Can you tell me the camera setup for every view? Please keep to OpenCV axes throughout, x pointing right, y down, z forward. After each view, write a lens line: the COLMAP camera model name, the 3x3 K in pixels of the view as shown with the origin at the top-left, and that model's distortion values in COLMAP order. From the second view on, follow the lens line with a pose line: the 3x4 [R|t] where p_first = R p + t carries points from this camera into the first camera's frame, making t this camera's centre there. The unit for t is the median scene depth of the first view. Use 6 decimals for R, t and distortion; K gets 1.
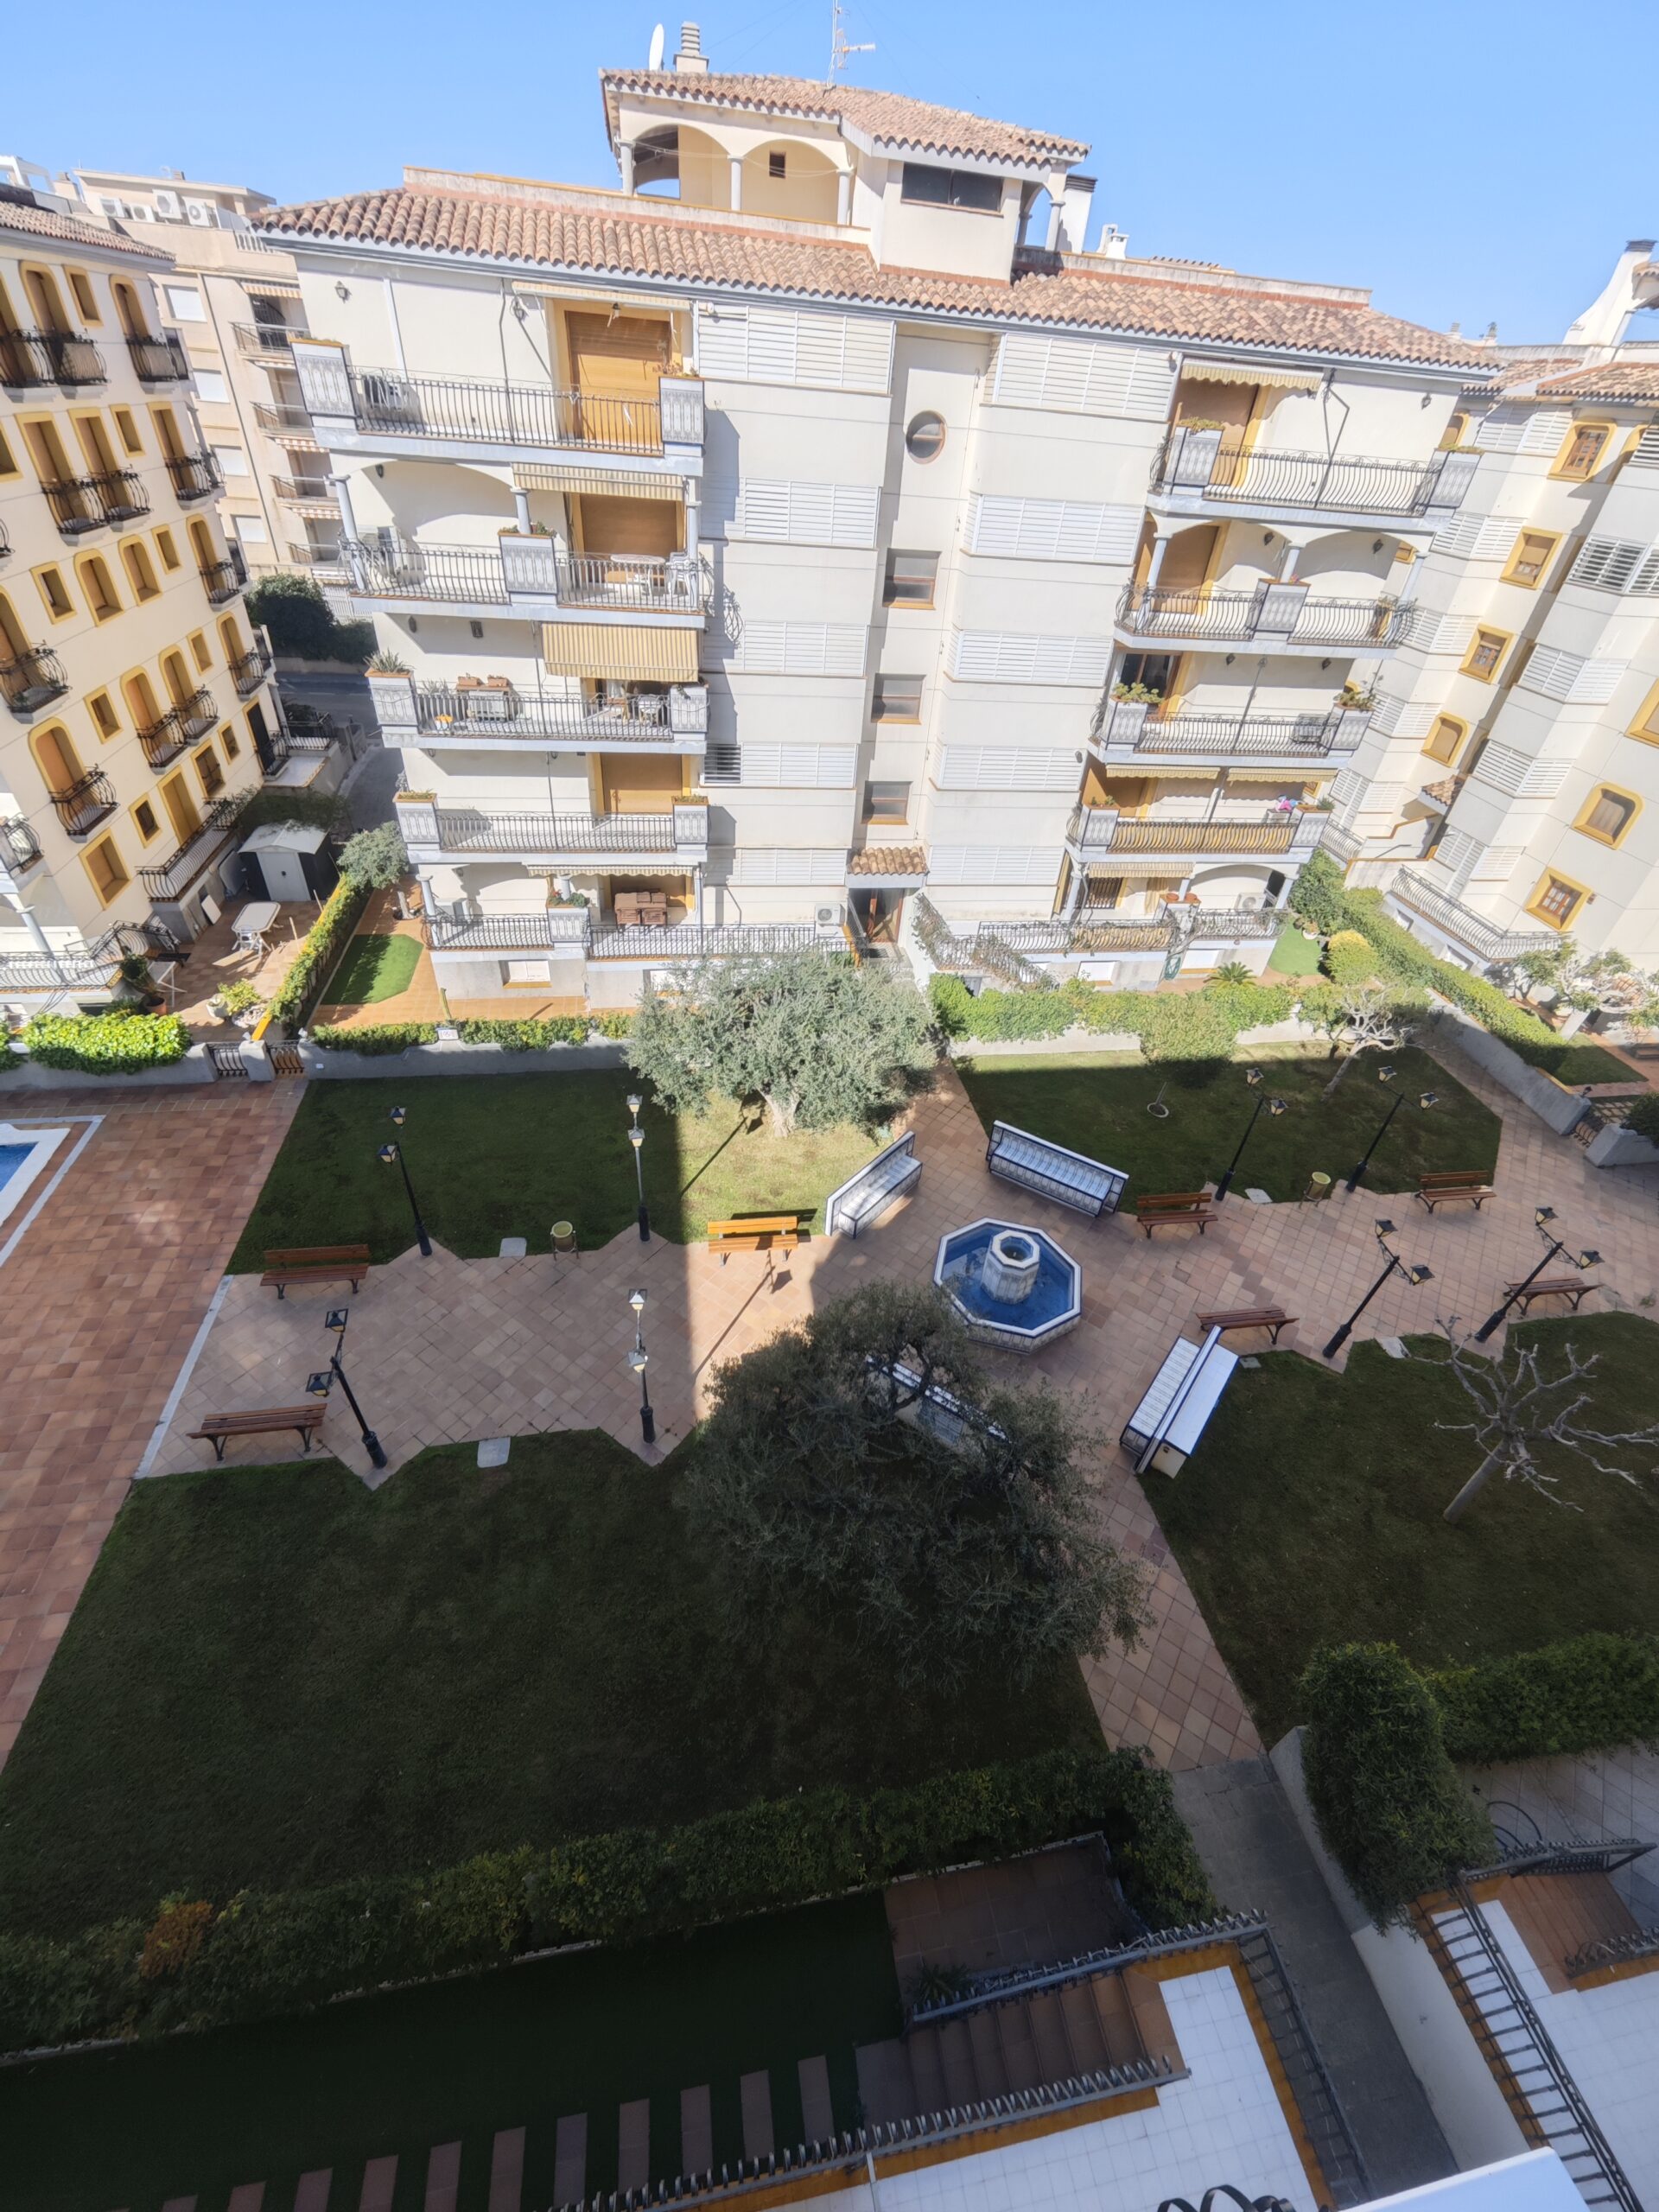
lens RADIAL K [[916.3, 0, 838.5], [0, 916.3, 1103.1], [0, 0, 1]] dist [-0.007843, 0.004657]
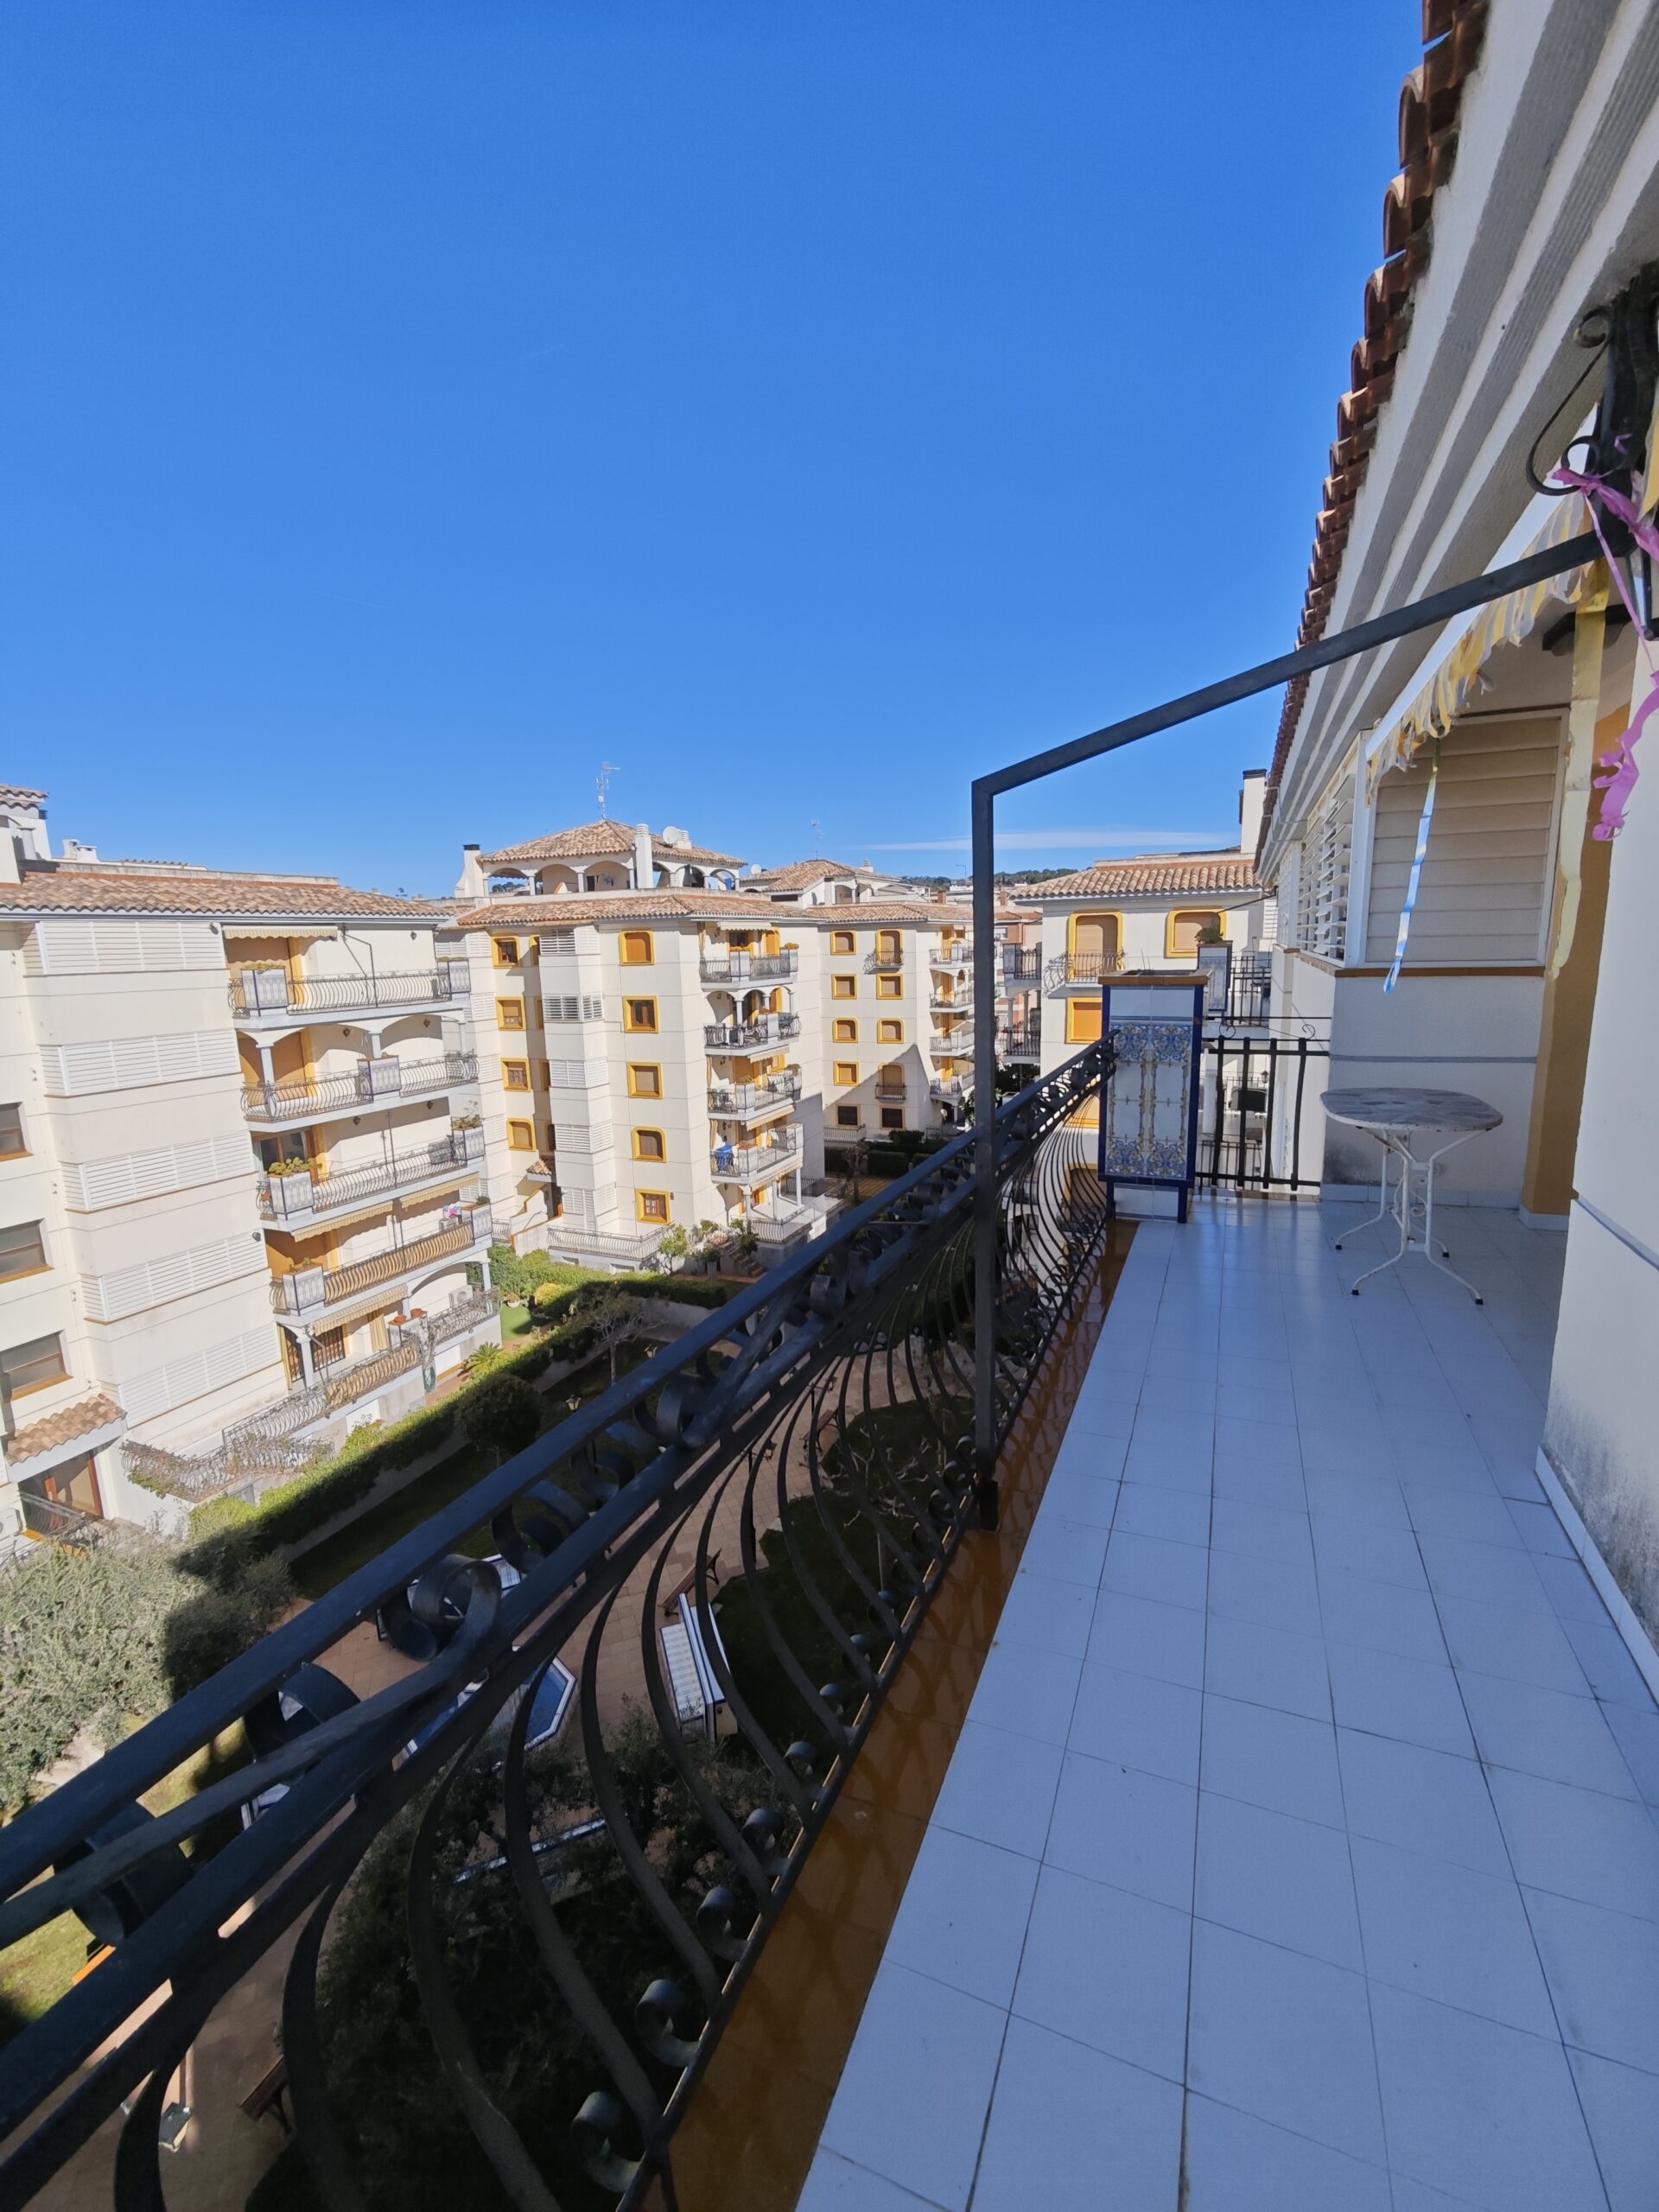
lens RADIAL K [[916.3, 0, 838.5], [0, 916.3, 1103.1], [0, 0, 1]] dist [-0.007843, 0.004657]
pose [[0.543357, -0.234254, 0.806157, -0.161484], [0.571209, 0.806882, -0.150535, 0.024127], [-0.615210, 0.542279, 0.572233, -0.059388]]
